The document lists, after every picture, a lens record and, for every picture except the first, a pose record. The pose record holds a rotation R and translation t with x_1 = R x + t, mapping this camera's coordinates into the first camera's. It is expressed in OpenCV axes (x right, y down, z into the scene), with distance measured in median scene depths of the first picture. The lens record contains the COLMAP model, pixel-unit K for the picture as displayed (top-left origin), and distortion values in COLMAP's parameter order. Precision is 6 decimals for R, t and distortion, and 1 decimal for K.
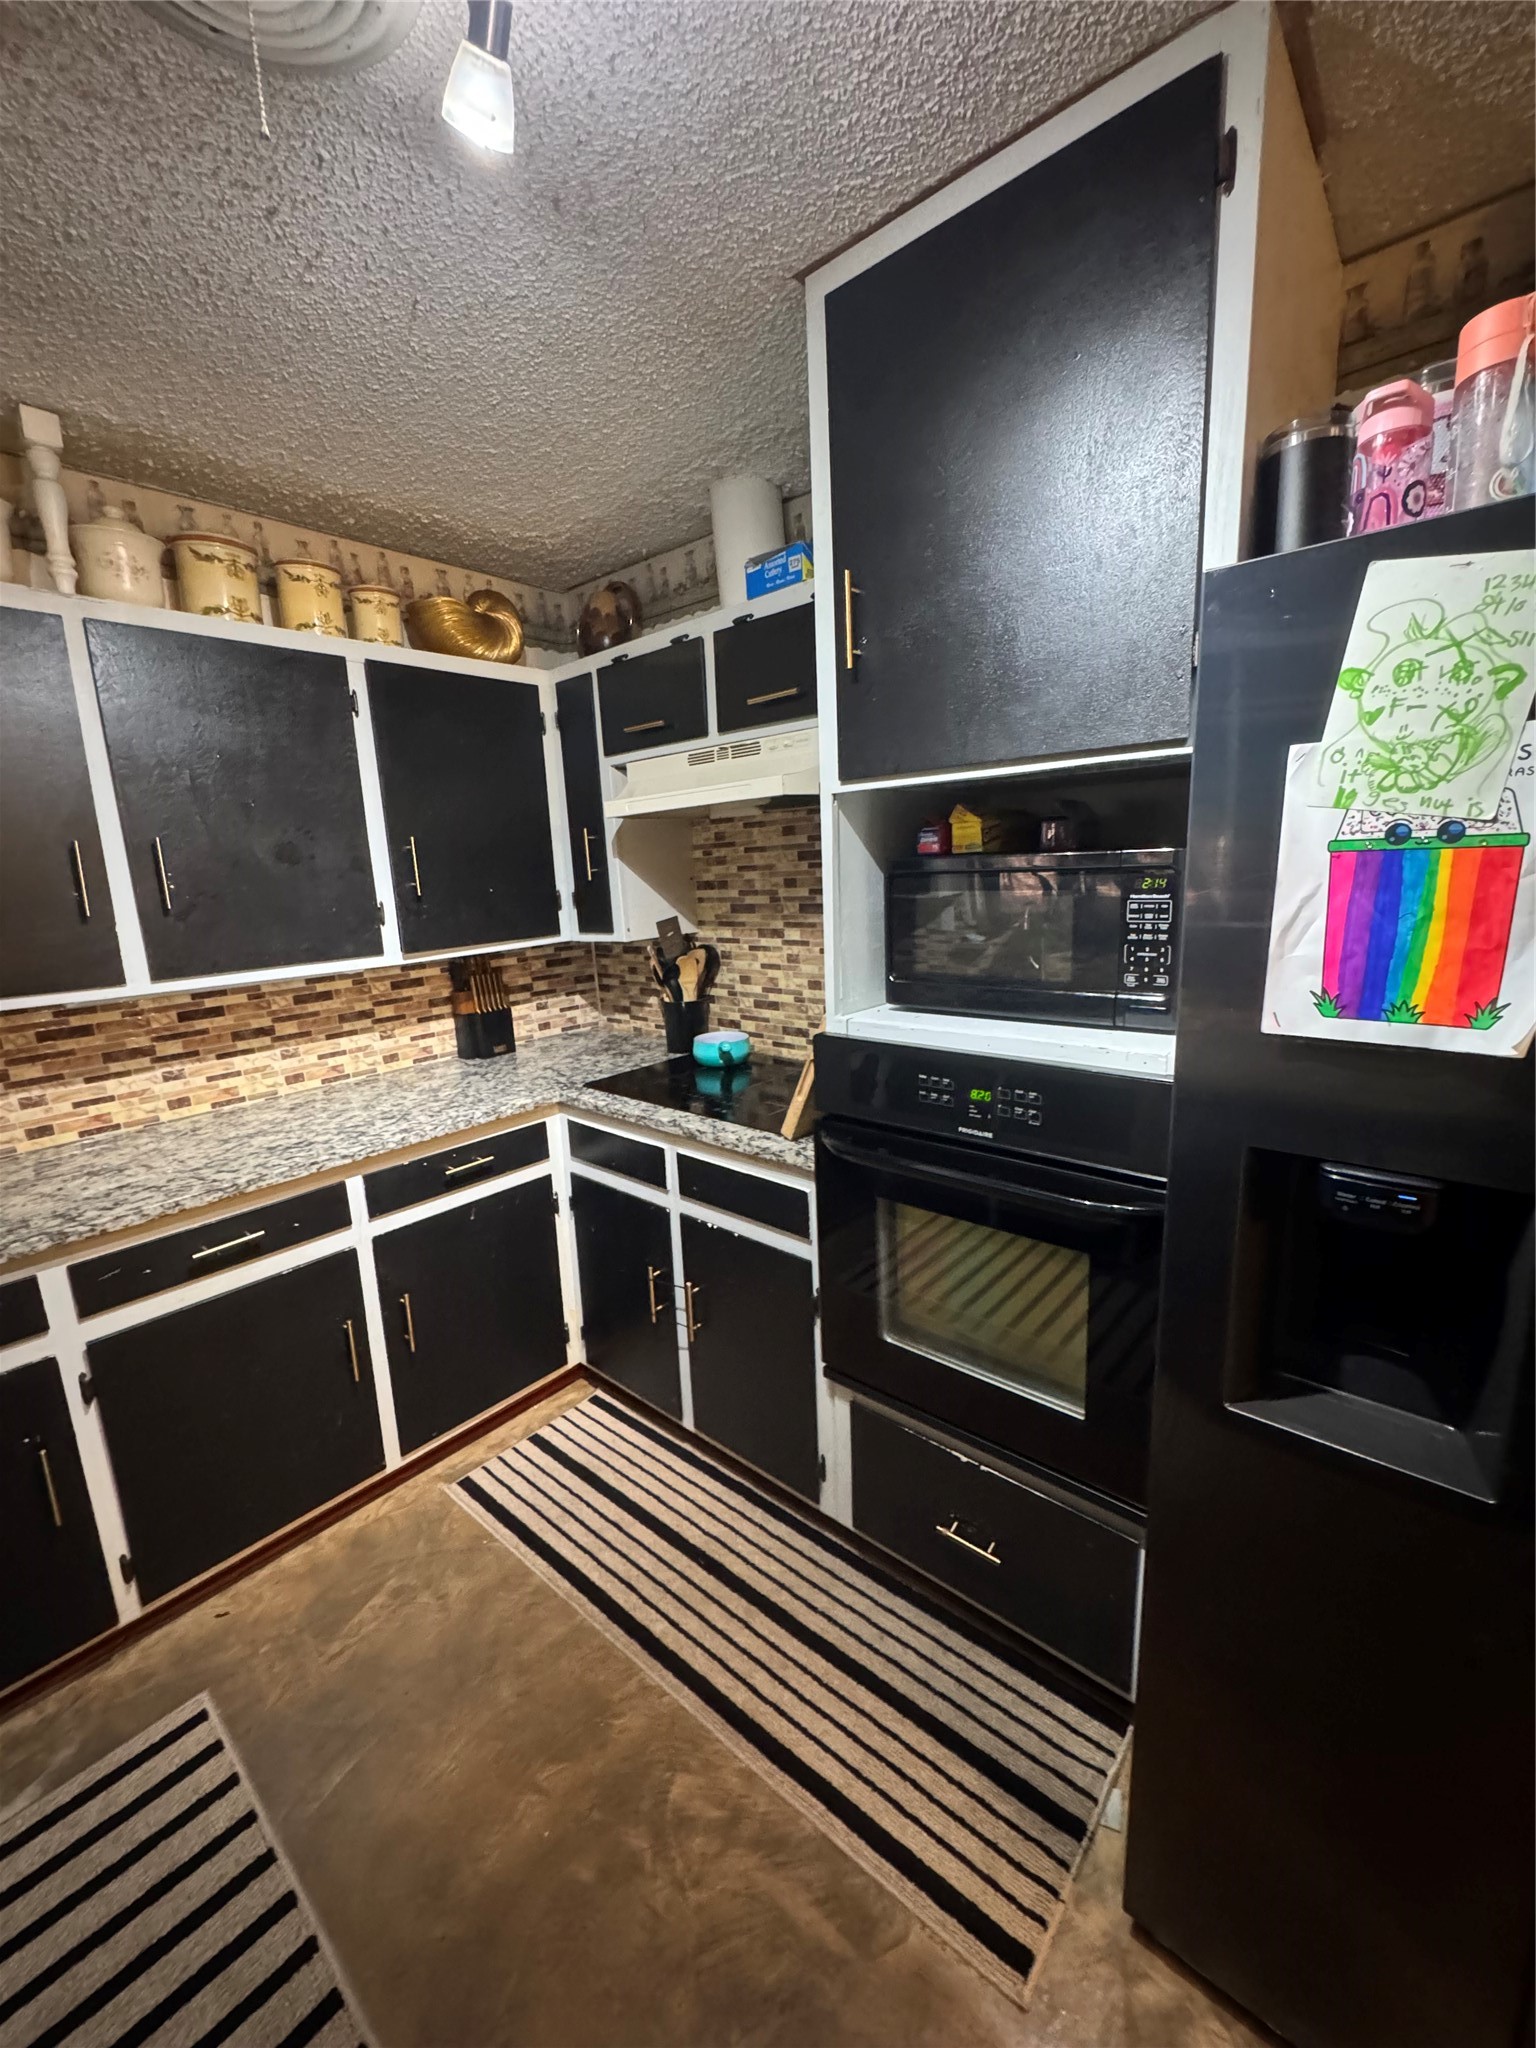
lens RADIAL K [[815.3, 0, 769.4], [0, 815.3, 1025.6], [0, 0, 1]] dist [-0.004041, -0.000304]
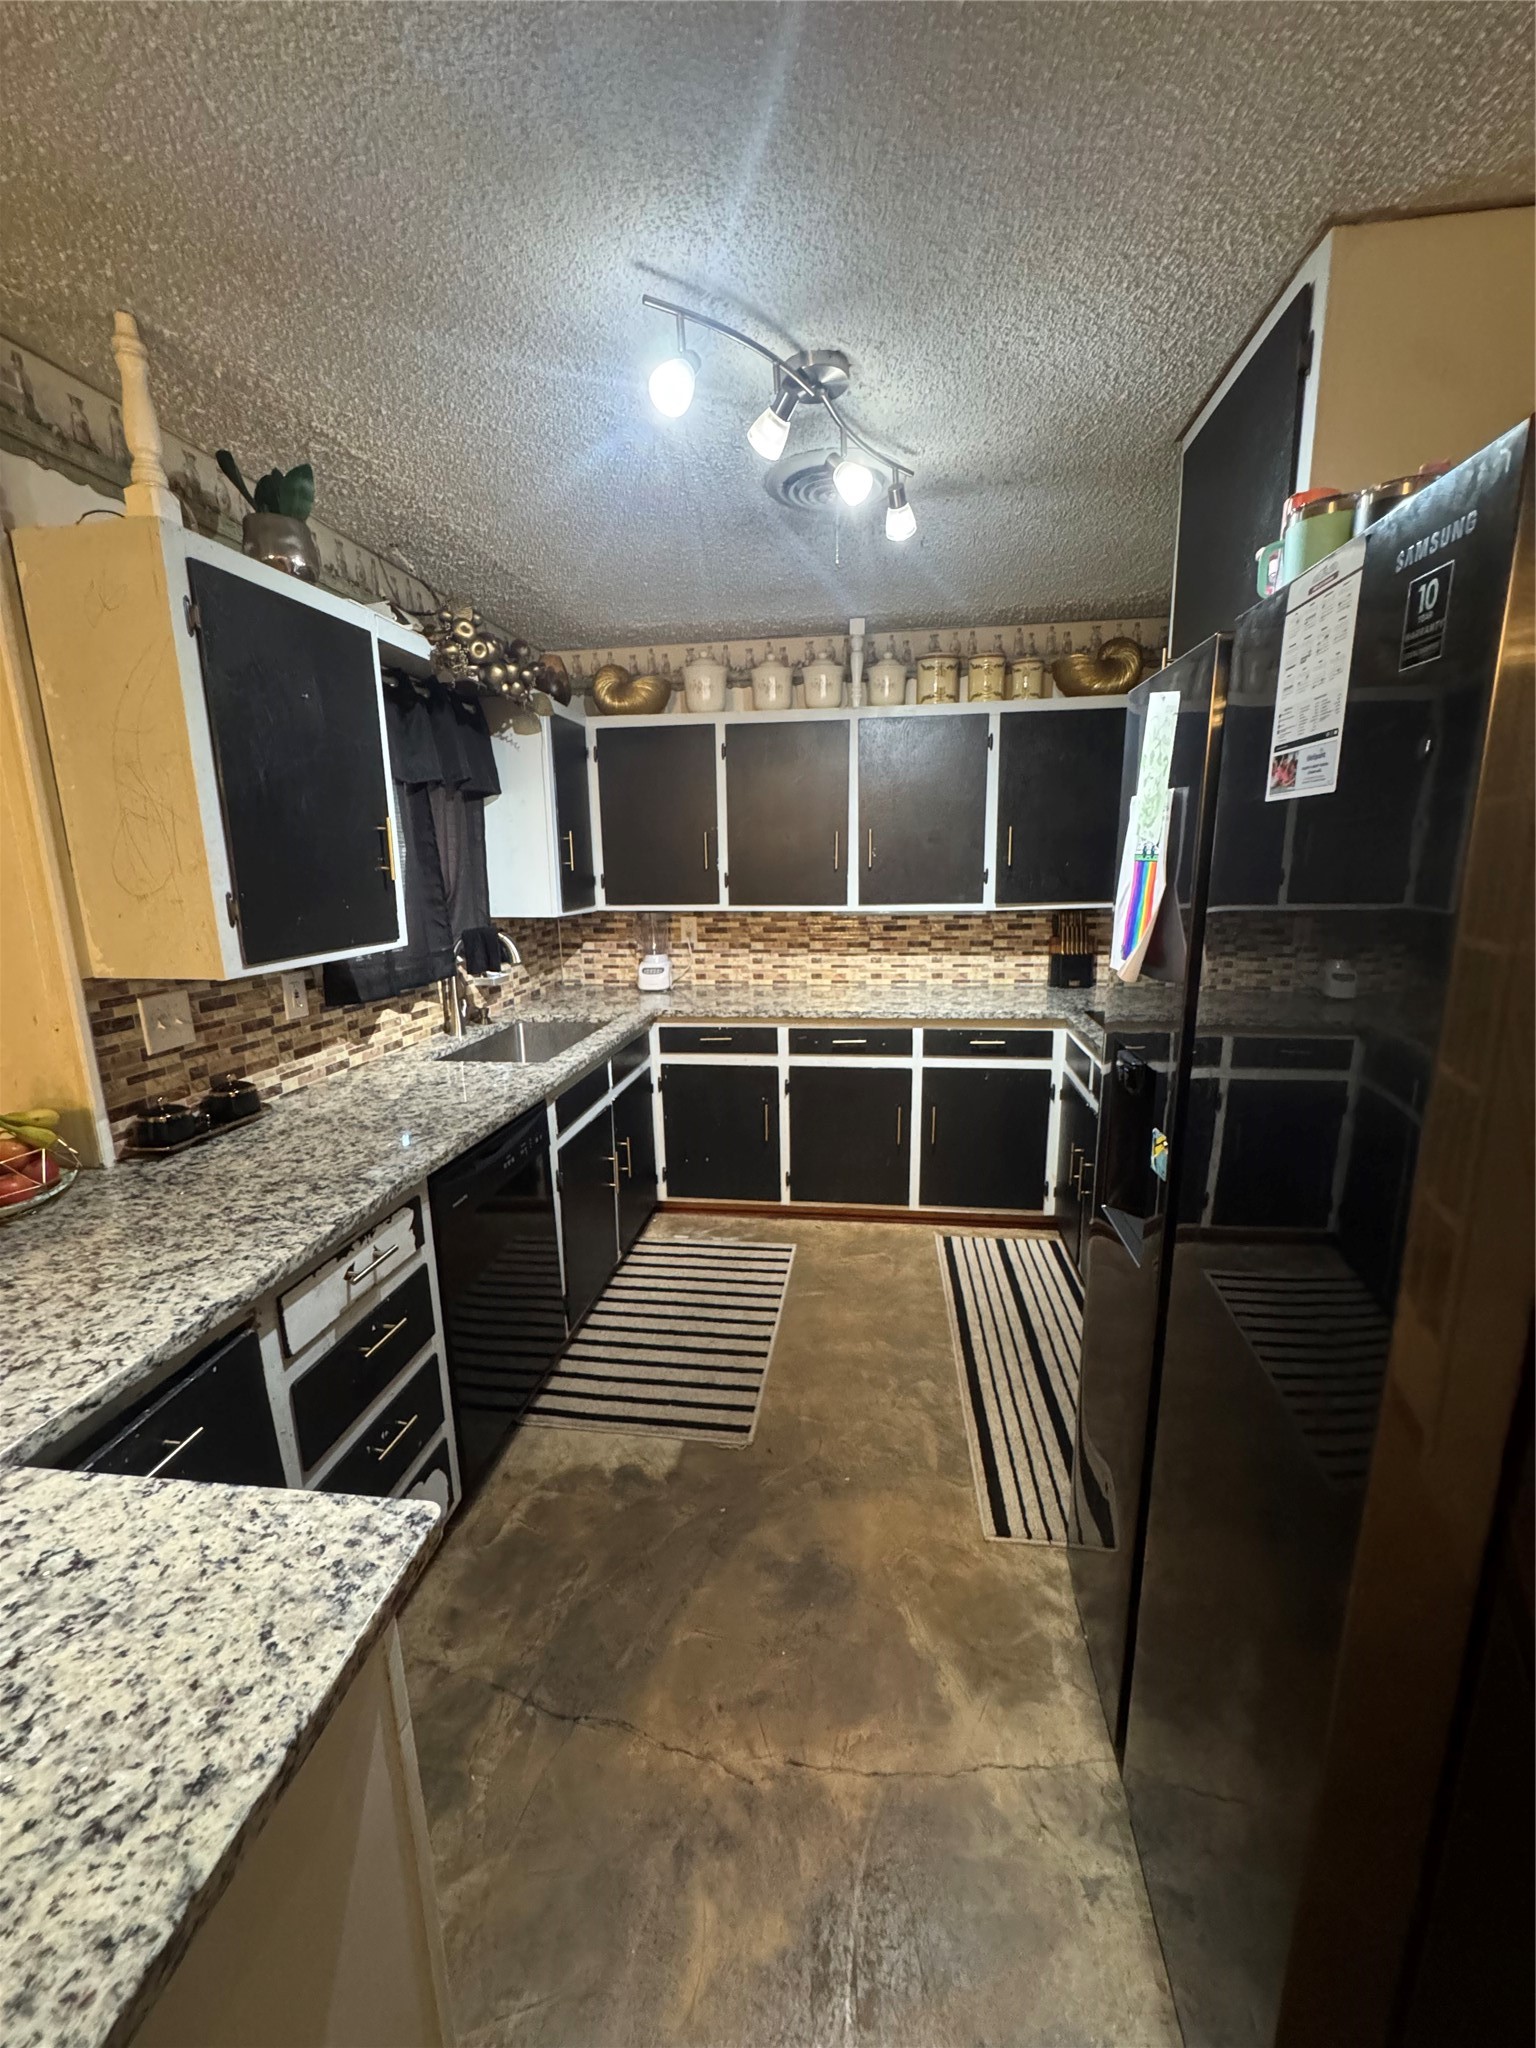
lens RADIAL K [[815.3, 0, 769.4], [0, 815.3, 1026.4], [0, 0, 1]] dist [-0.004041, -0.000304]
pose [[0.547465, 0.201025, -0.812325, 0.640983], [-0.166978, 0.977439, 0.129351, 0.010929], [0.820000, 0.064825, 0.568680, -0.211495]]
